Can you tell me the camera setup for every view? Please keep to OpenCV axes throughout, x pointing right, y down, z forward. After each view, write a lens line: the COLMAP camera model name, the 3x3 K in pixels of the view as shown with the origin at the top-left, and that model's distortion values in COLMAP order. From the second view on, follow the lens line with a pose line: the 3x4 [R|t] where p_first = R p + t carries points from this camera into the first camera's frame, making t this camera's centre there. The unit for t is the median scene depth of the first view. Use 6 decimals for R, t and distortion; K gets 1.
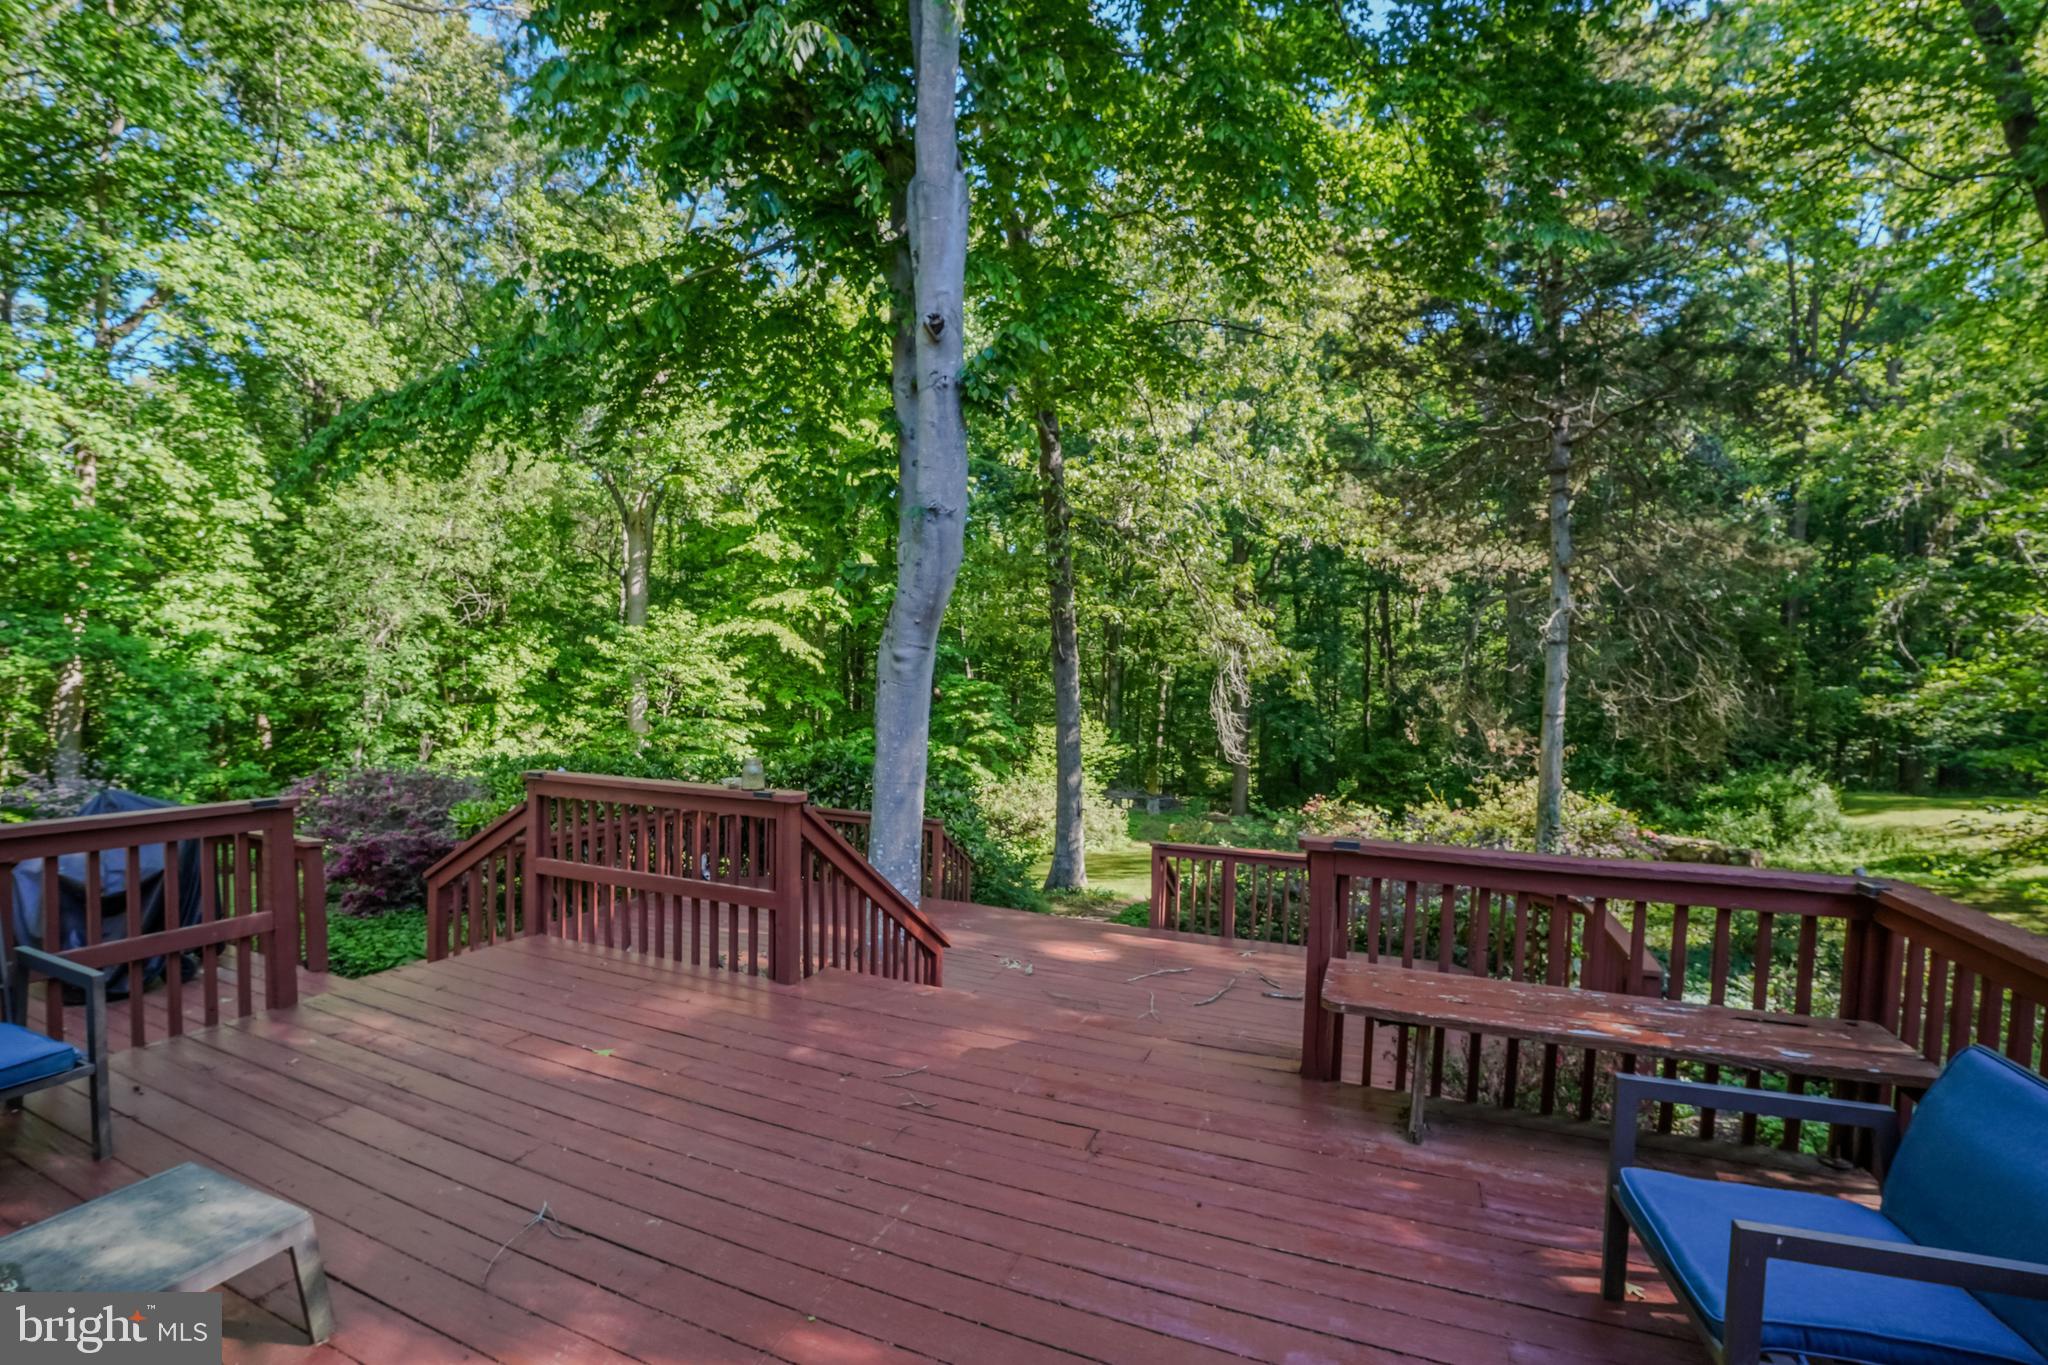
lens RADIAL K [[891.6, 0, 1024.0], [0, 891.6, 682.5], [0, 0, 1]] dist [-0.066662, 0.014337]
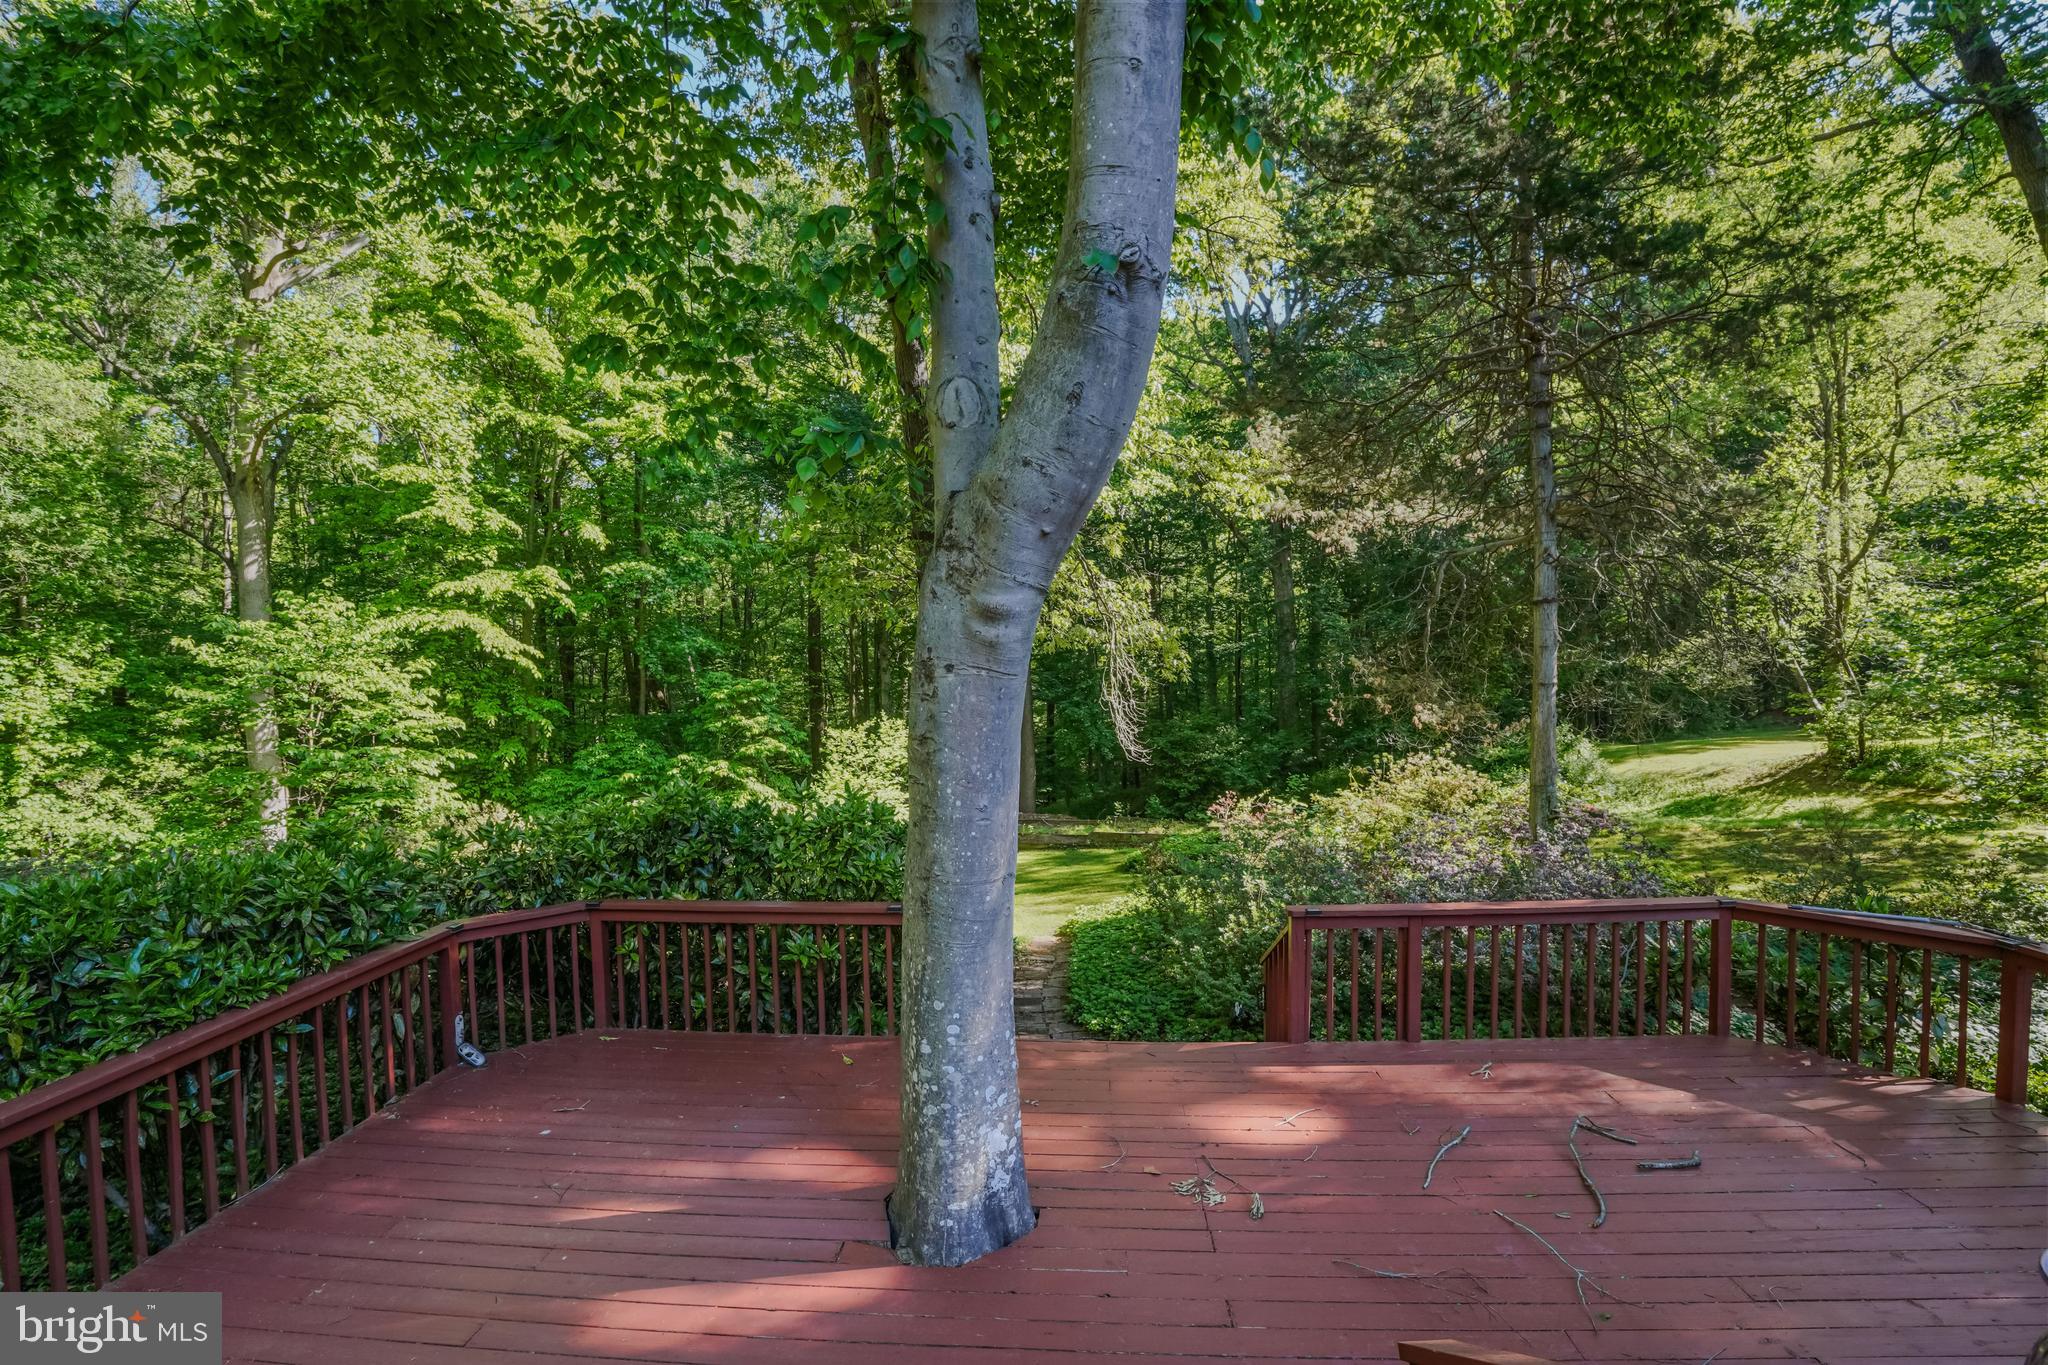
lens RADIAL K [[891.6, 0, 1024.0], [0, 891.6, 682.5], [0, 0, 1]] dist [-0.066662, 0.014337]
pose [[0.946844, -0.045424, 0.318471, -0.072206], [0.042783, 0.998967, 0.015287, 0.000465], [-0.318837, -0.000849, 0.947809, 0.146526]]
